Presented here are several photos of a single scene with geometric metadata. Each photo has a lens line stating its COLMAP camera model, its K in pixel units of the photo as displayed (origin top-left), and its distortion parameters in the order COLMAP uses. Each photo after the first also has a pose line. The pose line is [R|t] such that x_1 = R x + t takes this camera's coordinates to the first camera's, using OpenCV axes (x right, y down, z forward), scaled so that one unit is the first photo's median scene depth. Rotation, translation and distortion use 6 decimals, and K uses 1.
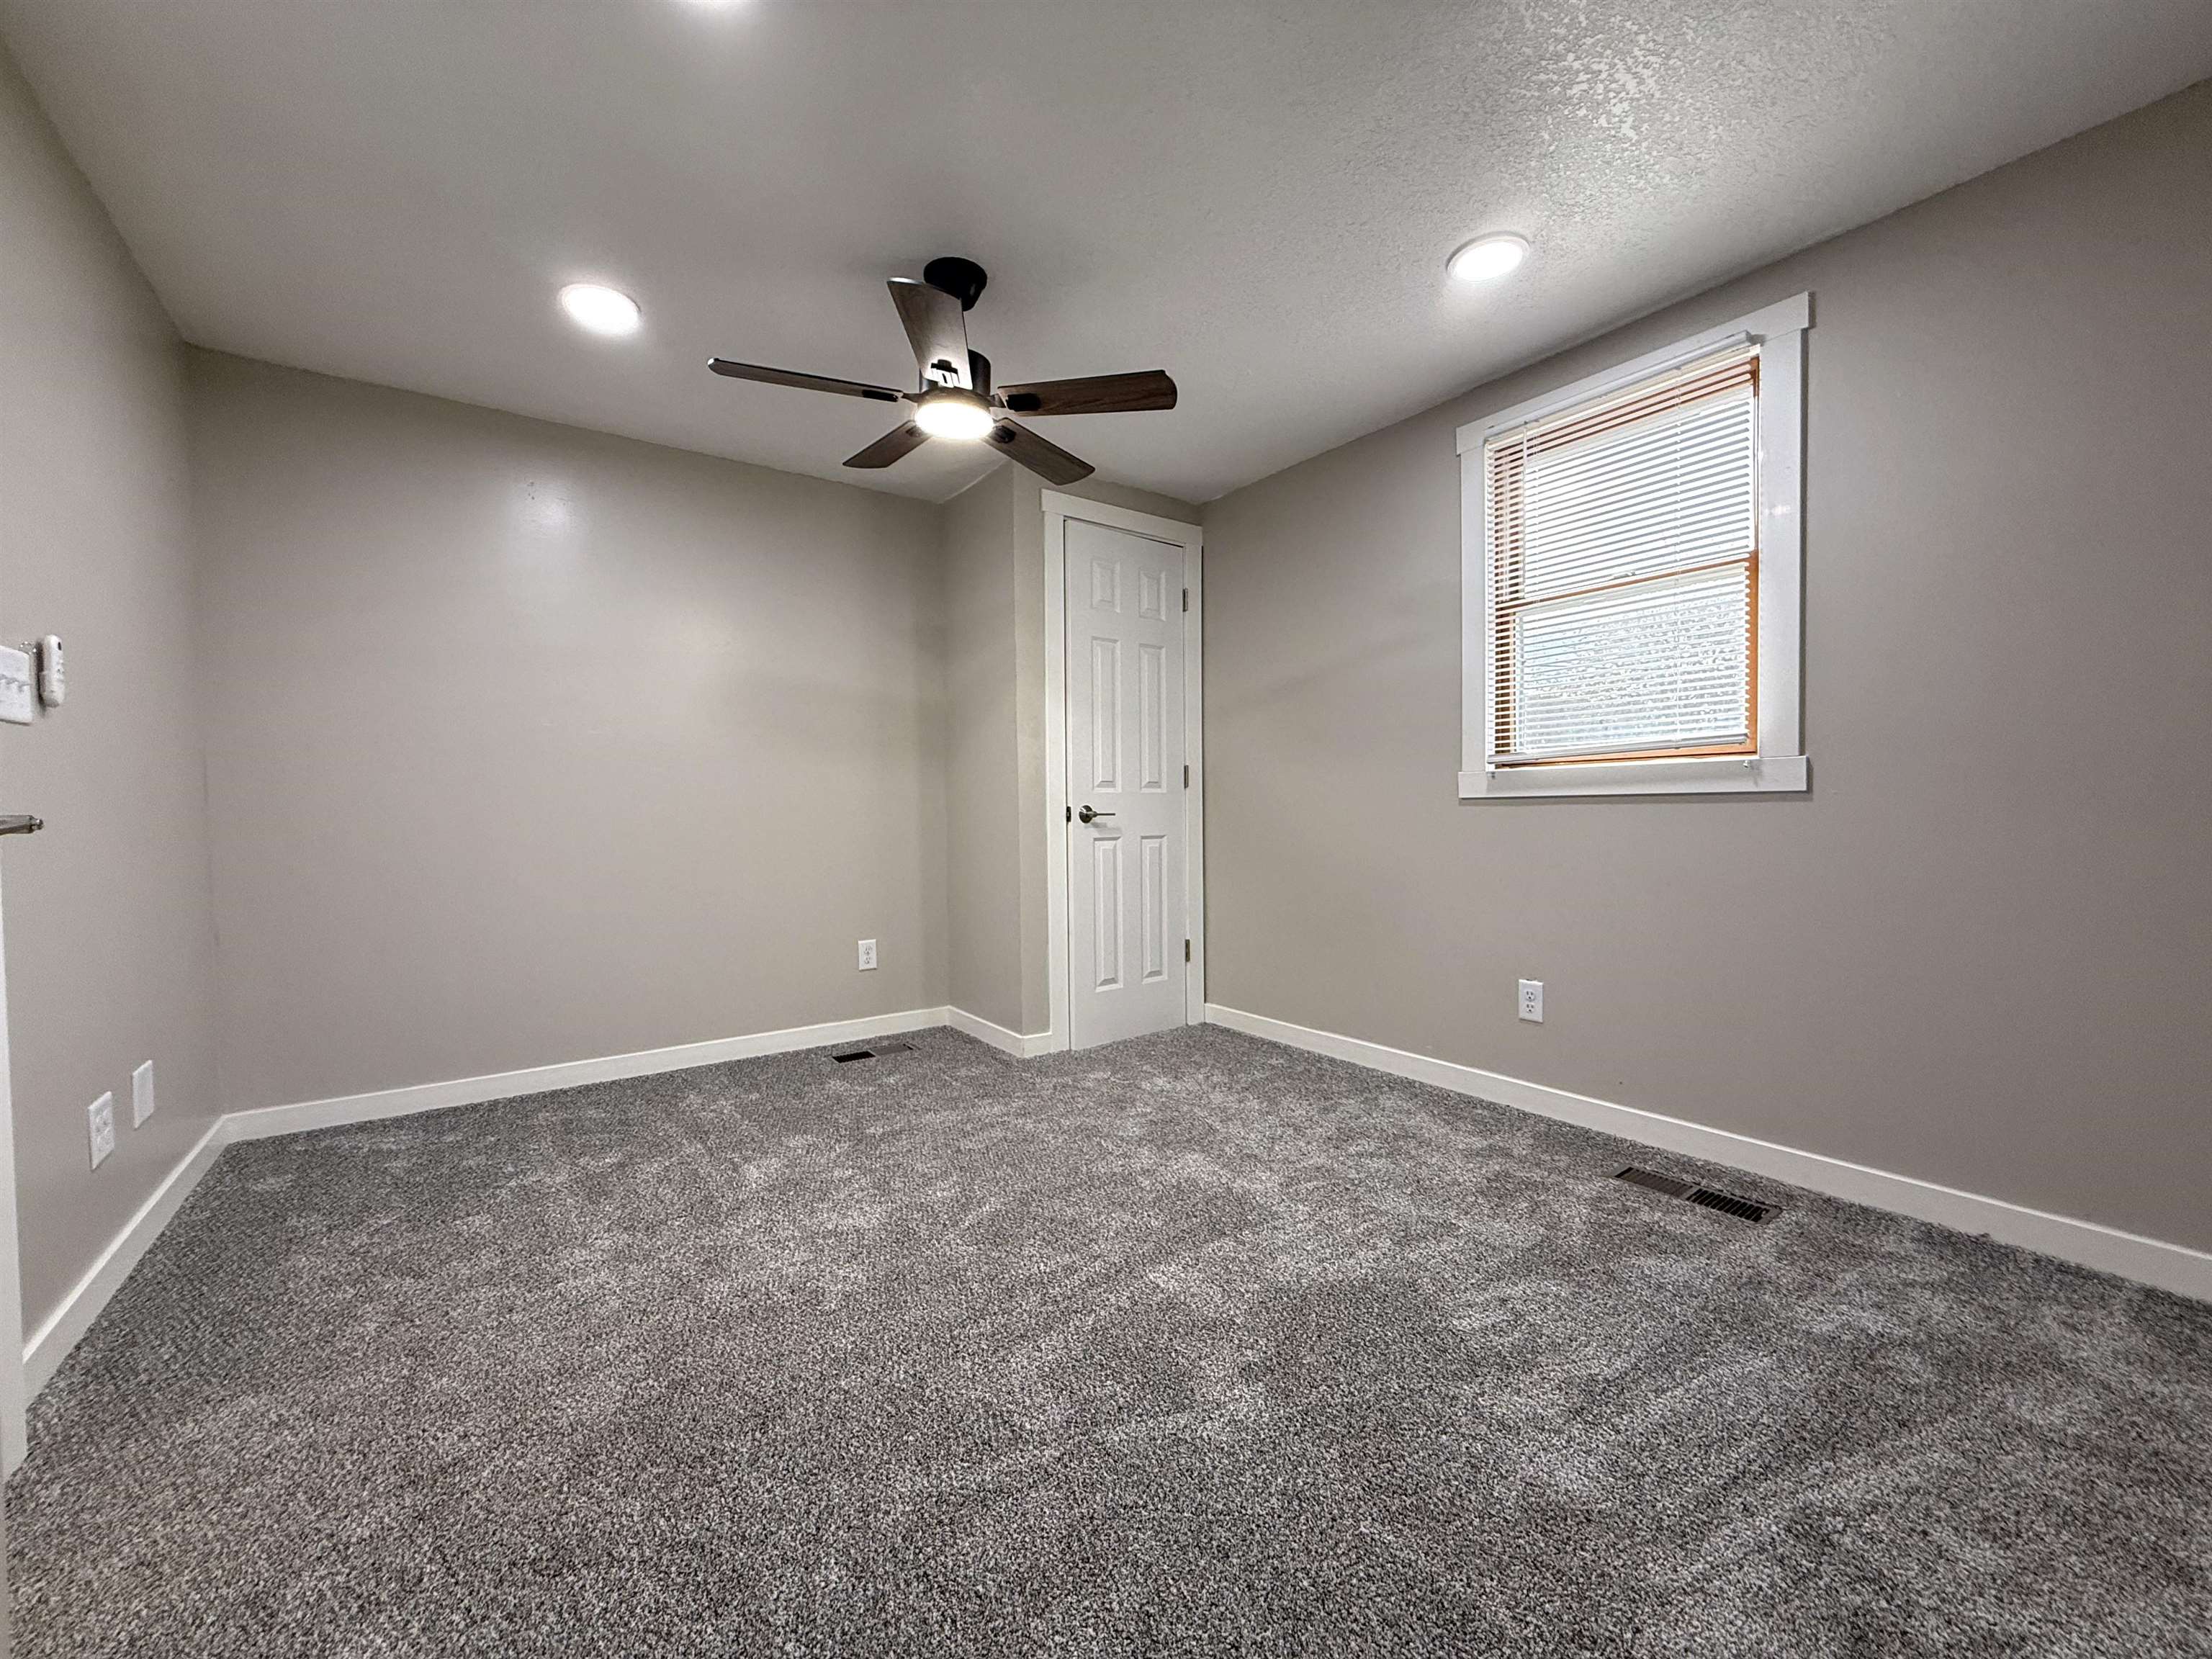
lens RADIAL K [[879.0, 0, 1101.3], [0, 879.0, 827.1], [0, 0, 1]] dist [0.000901, -0.000087]
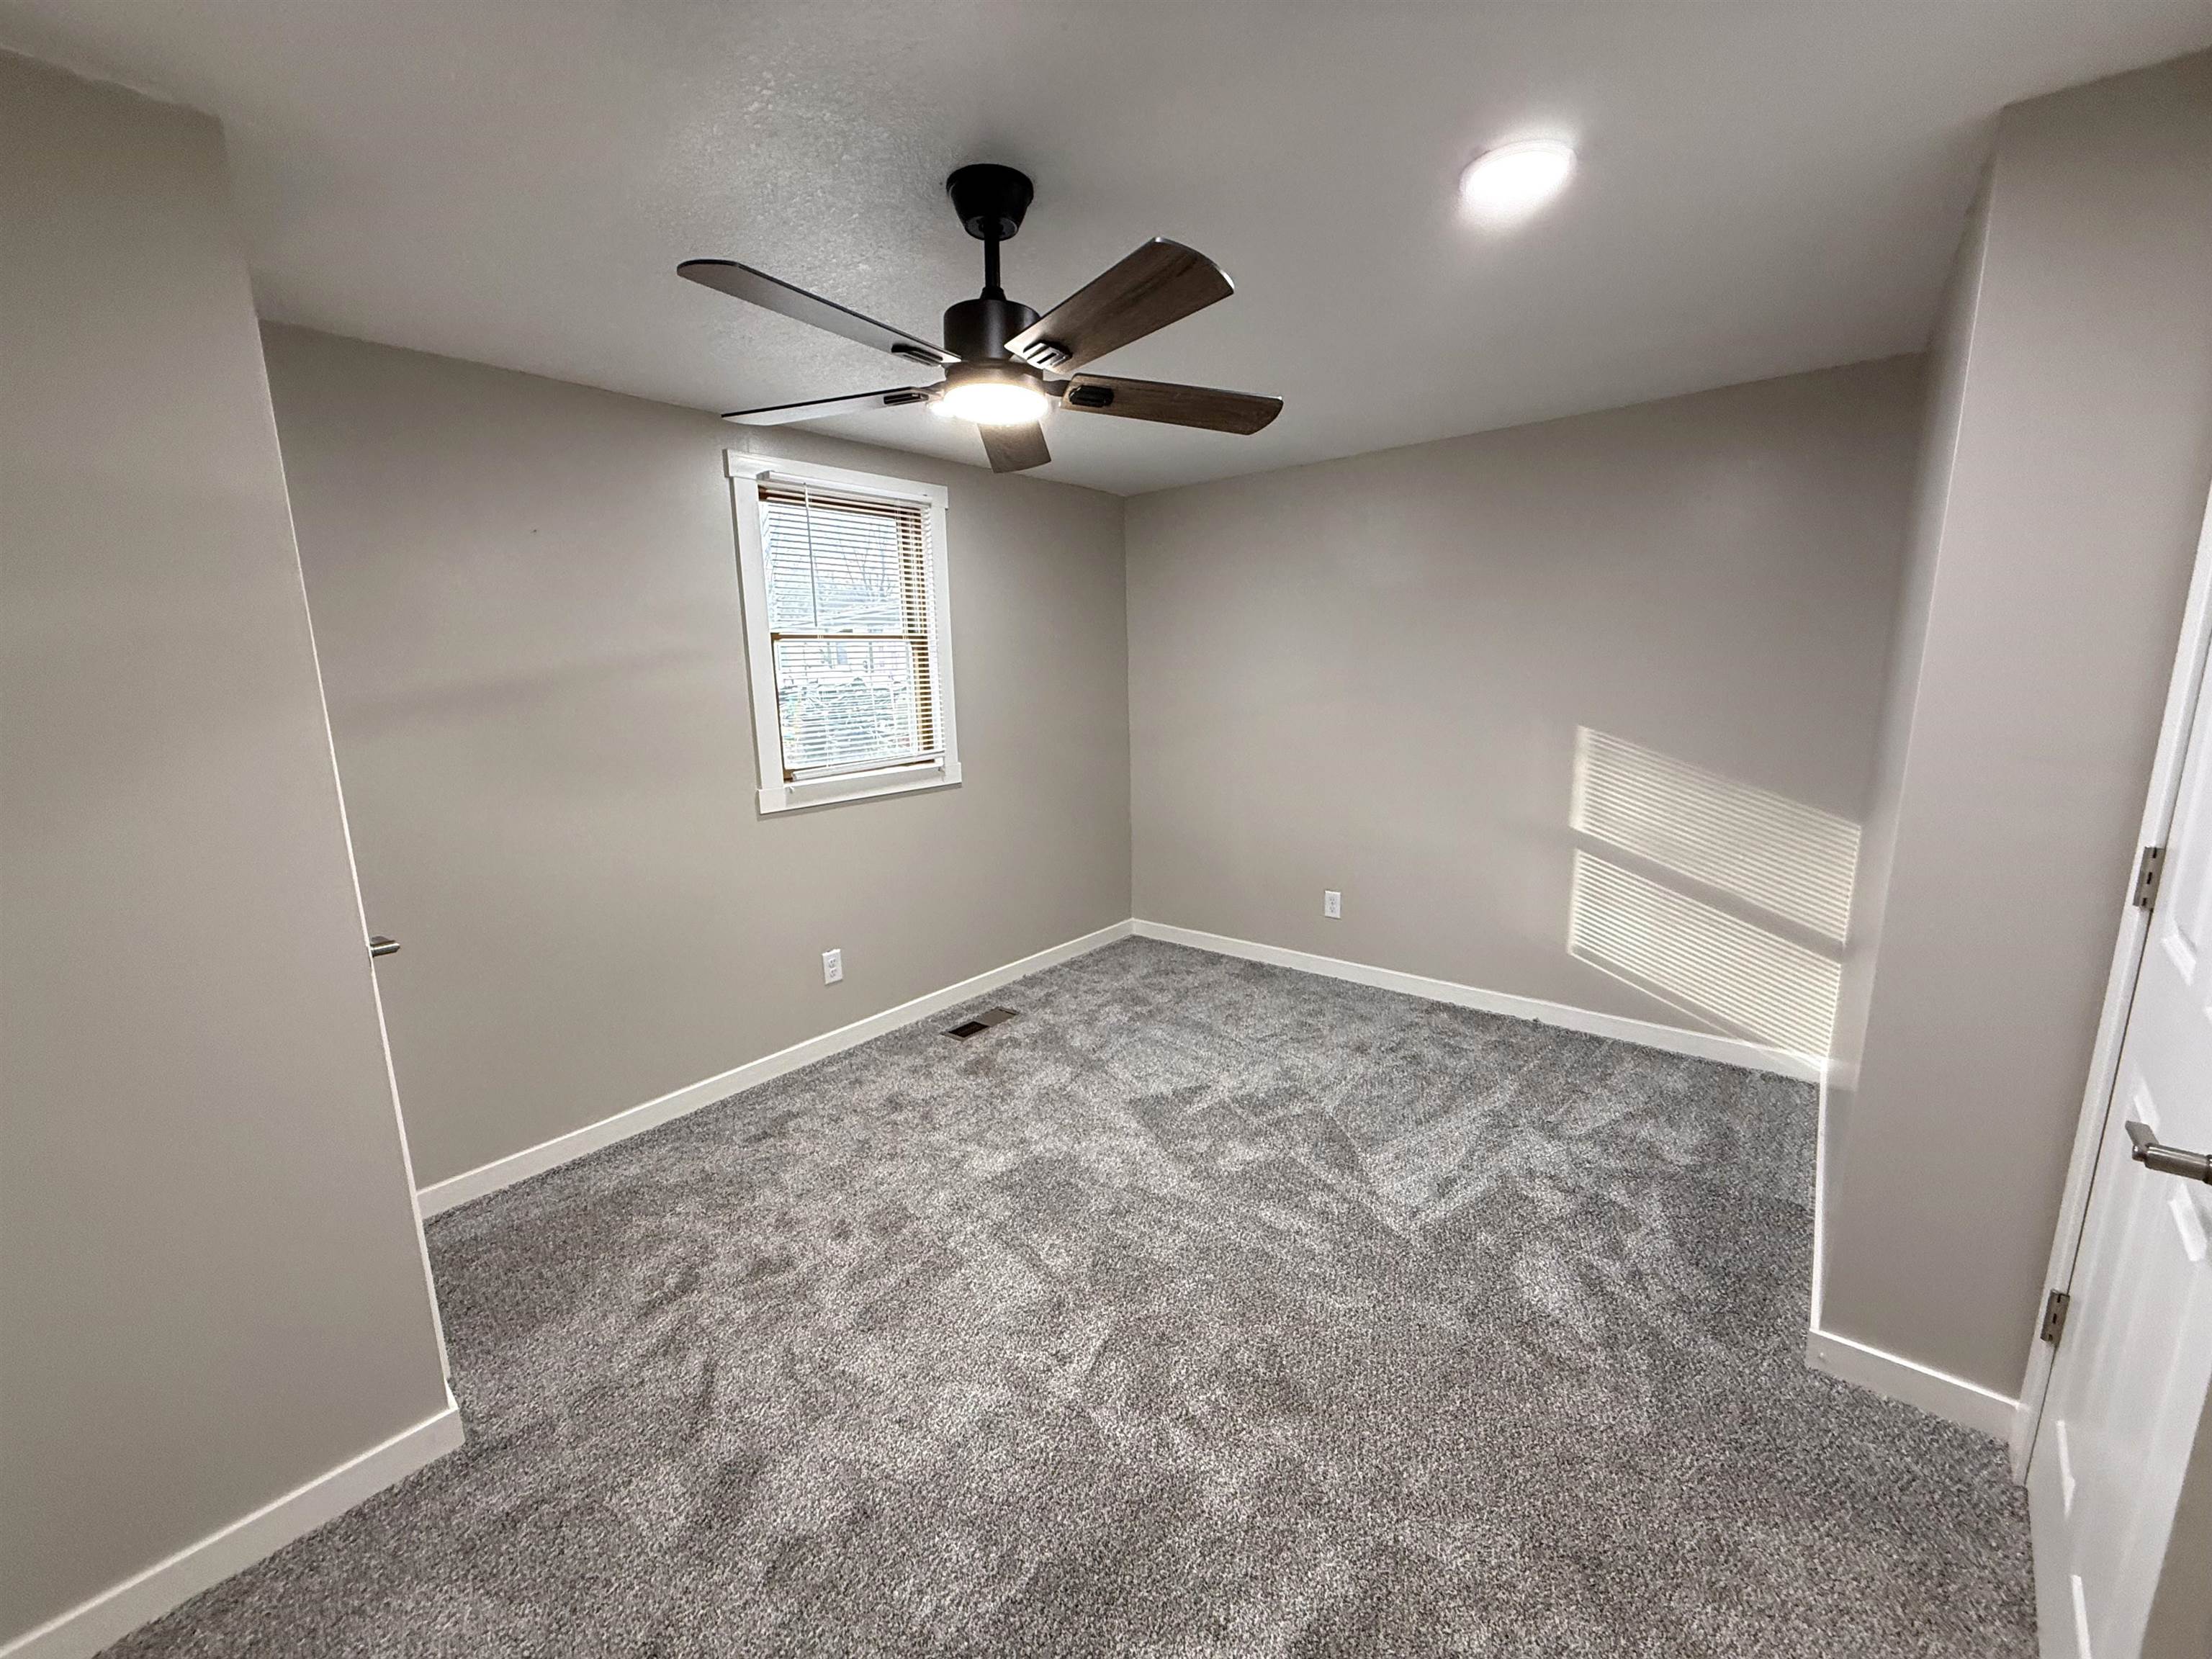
lens RADIAL K [[879.0, 0, 1101.3], [0, 879.0, 827.1], [0, 0, 1]] dist [0.000901, -0.000087]
pose [[-0.248244, -0.161523, 0.955136, -0.926284], [0.045577, 0.982961, 0.178074, -0.243951], [-0.967625, 0.087739, -0.236653, 1.109432]]
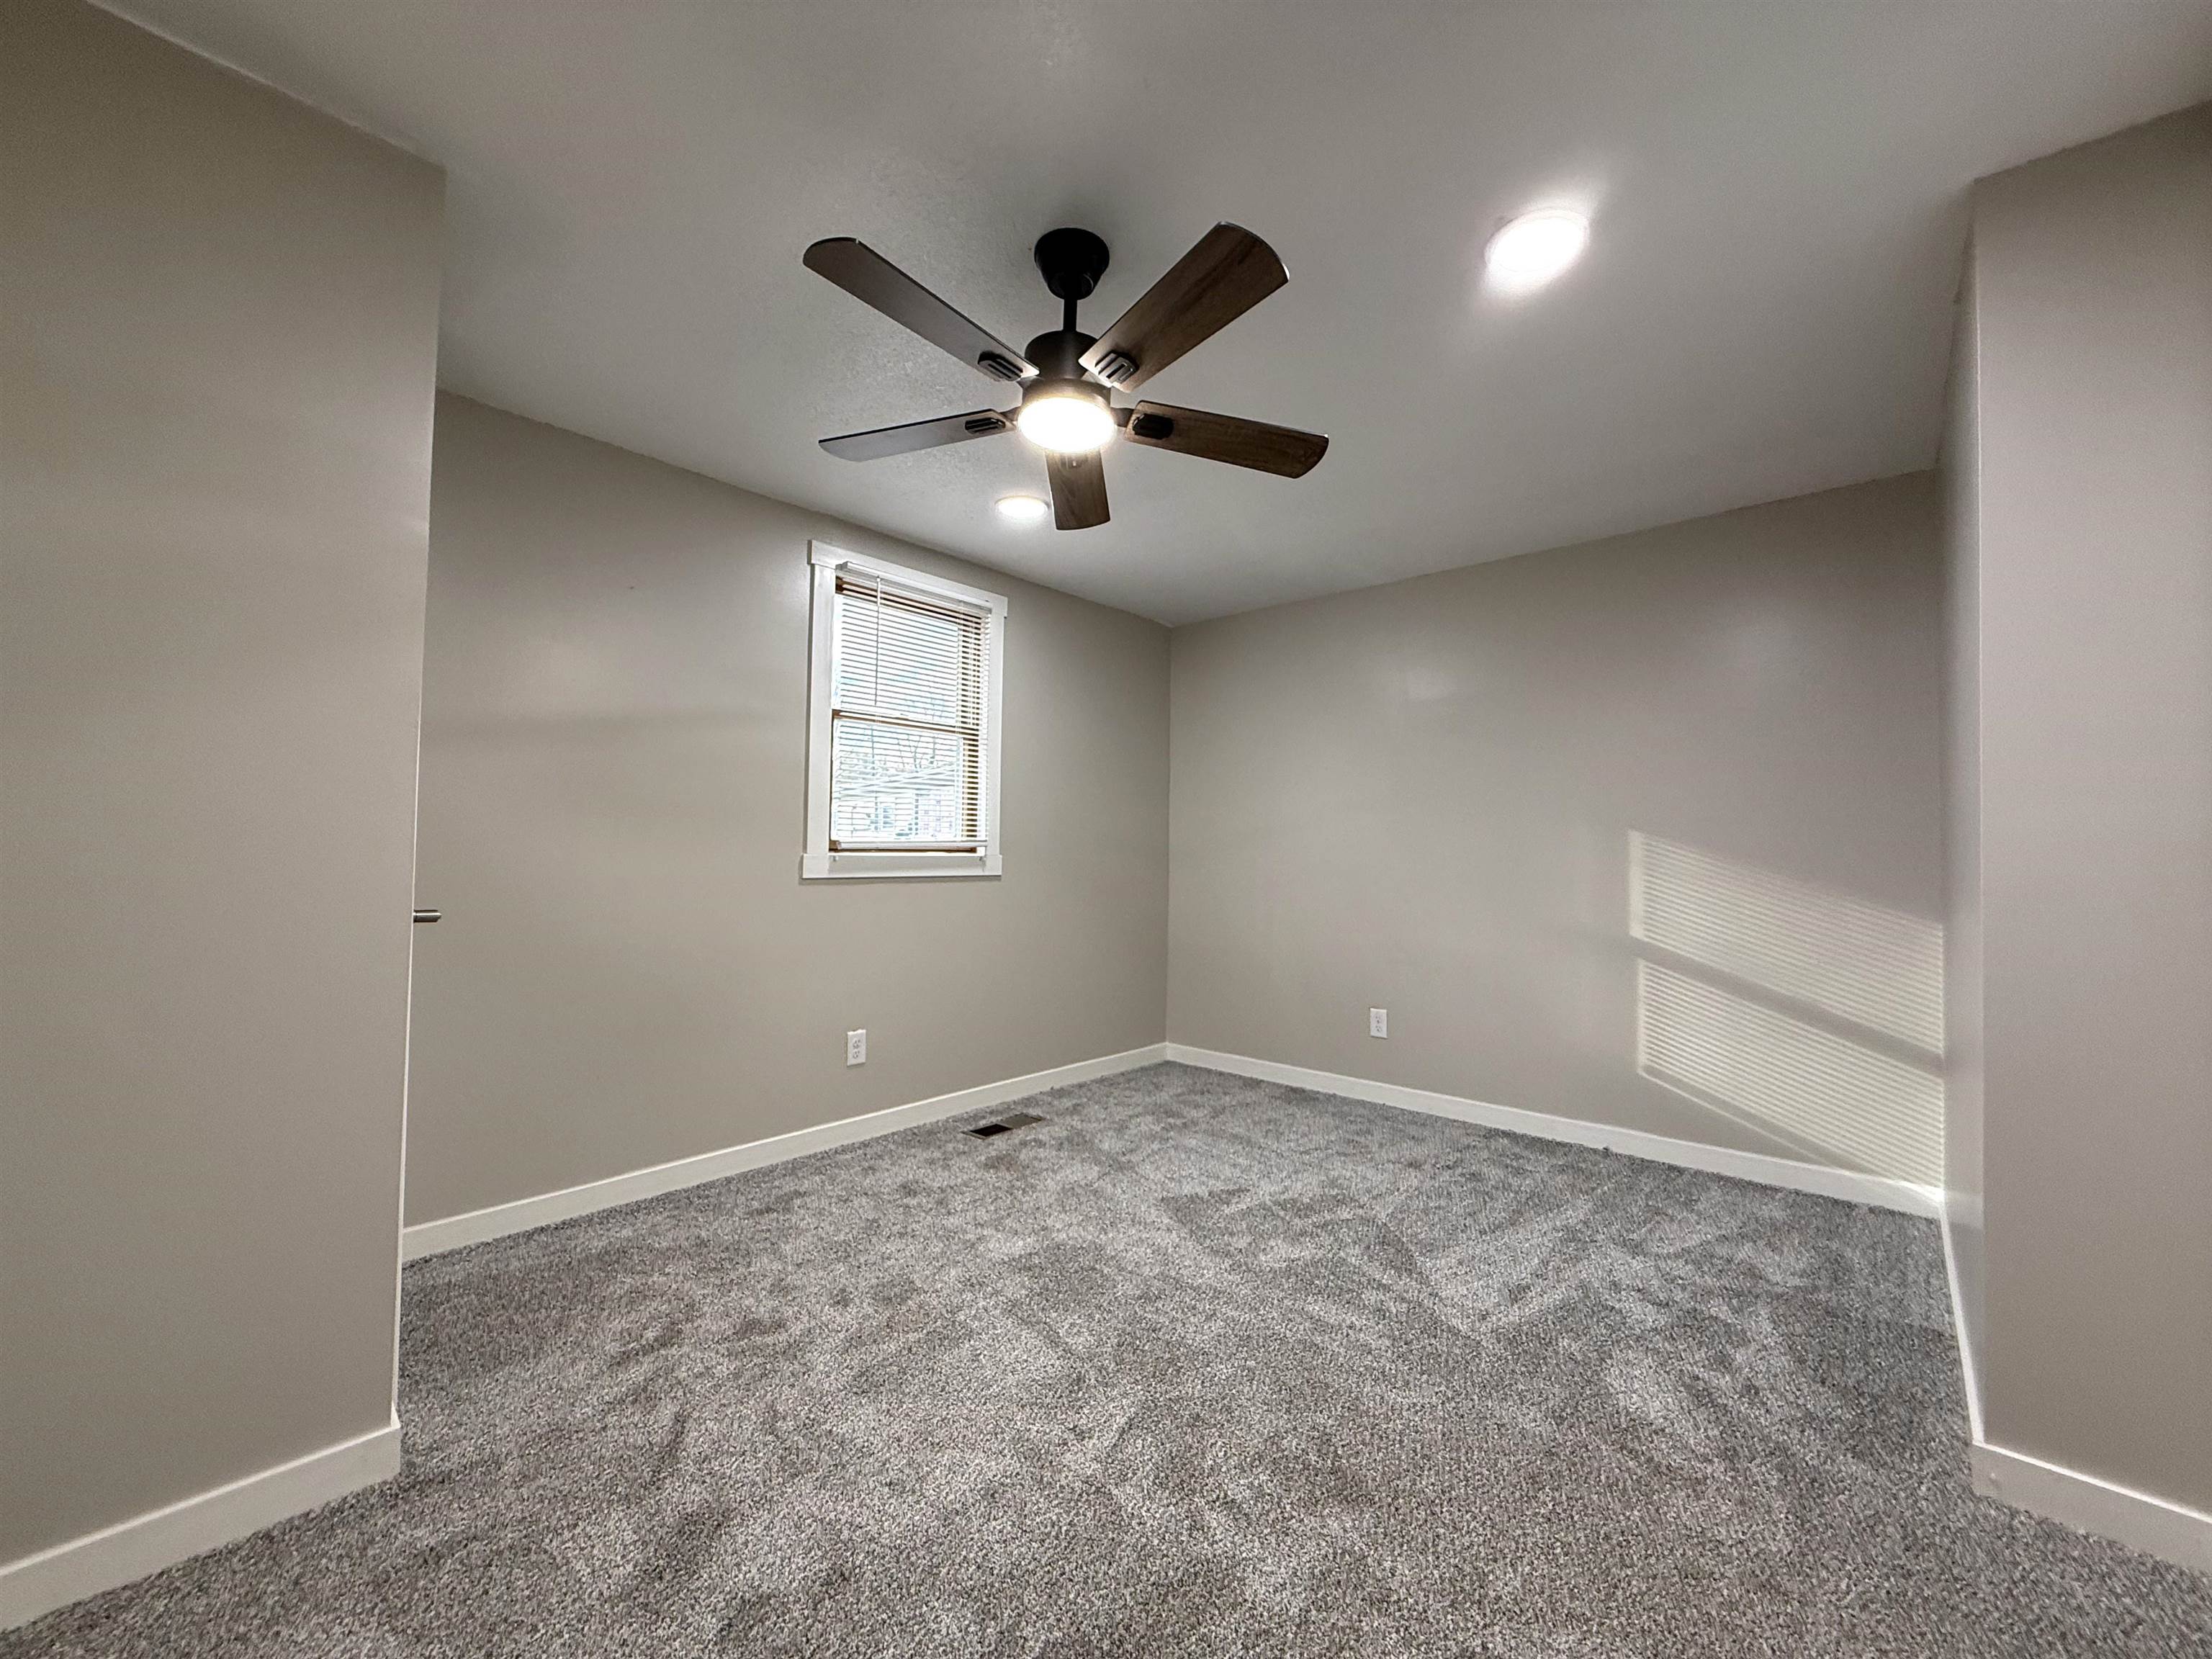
lens RADIAL K [[879.0, 0, 1101.3], [0, 879.0, 827.1], [0, 0, 1]] dist [0.000901, -0.000087]
pose [[-0.208003, 0.036153, 0.977460, -0.930526], [0.007201, 0.999346, -0.035430, -0.070568], [-0.978102, -0.000331, -0.208127, 1.126517]]
